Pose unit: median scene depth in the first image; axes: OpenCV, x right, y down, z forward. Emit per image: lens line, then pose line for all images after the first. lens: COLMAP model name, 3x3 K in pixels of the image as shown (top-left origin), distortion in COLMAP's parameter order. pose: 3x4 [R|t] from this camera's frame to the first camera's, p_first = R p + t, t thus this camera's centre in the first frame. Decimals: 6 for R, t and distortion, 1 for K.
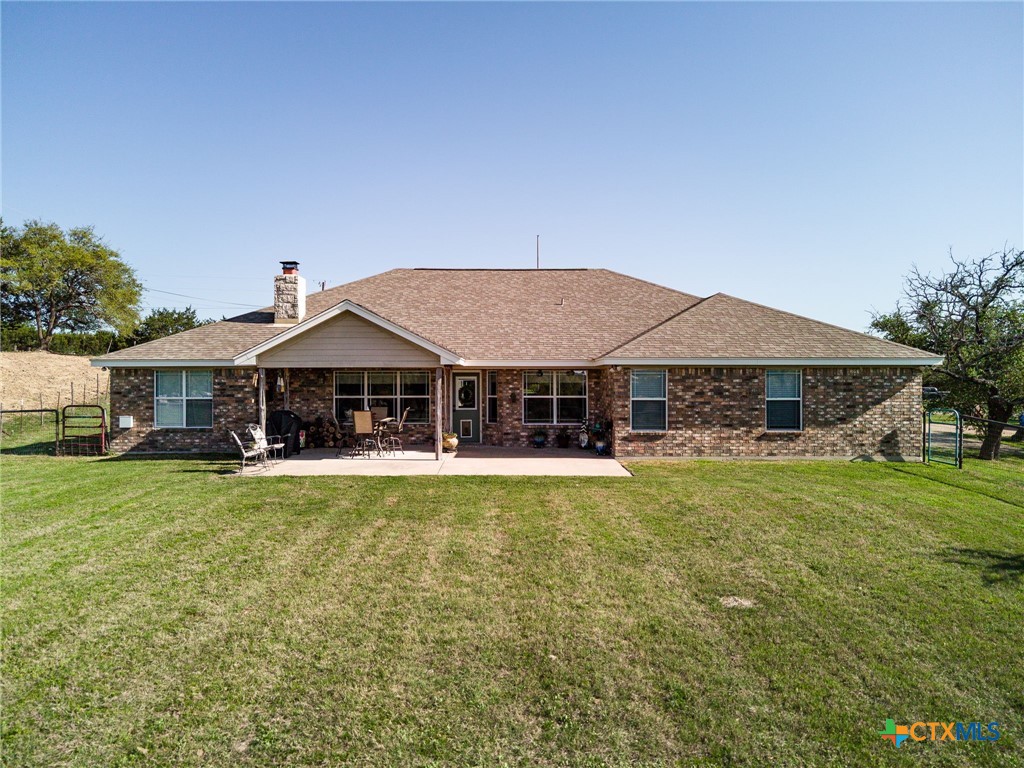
lens RADIAL K [[712.1, 0, 511.2], [0, 712.1, 375.5], [0, 0, 1]] dist [0.008117, 0.001828]
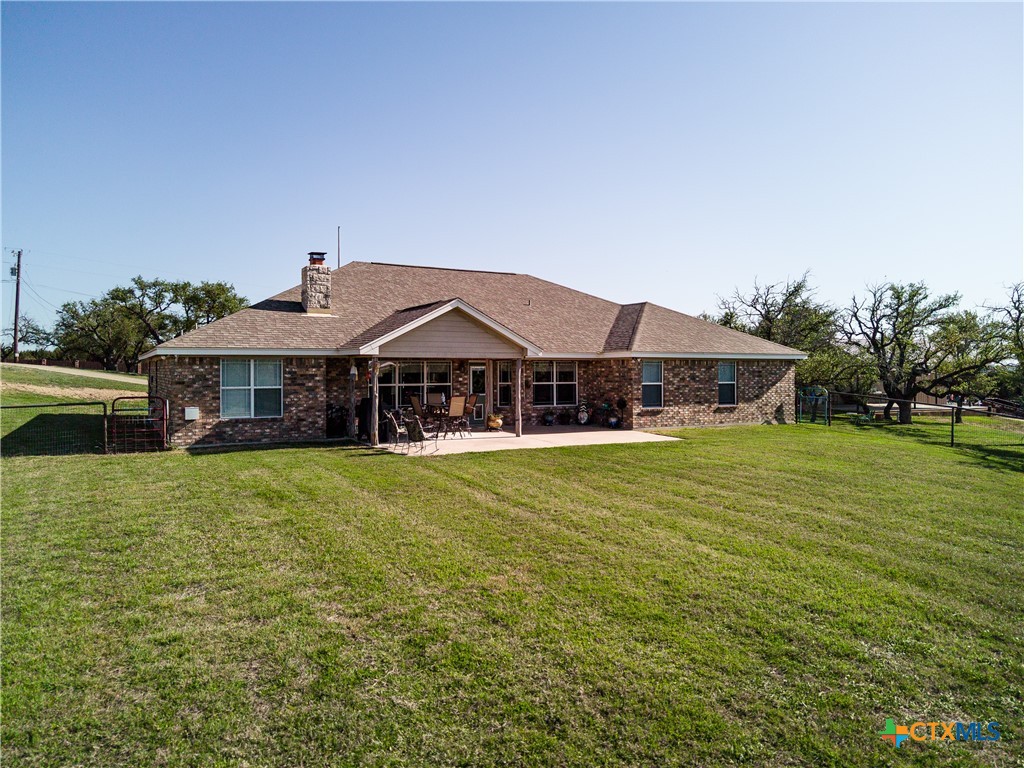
lens RADIAL K [[721.6, 0, 512.7], [0, 721.6, 363.6], [0, 0, 1]] dist [0.000368, 0.000372]
pose [[0.877024, 0.003716, 0.480432, -0.626553], [-0.002785, 0.999993, -0.002650, 0.000482], [-0.480439, 0.000986, 0.877028, -0.037402]]
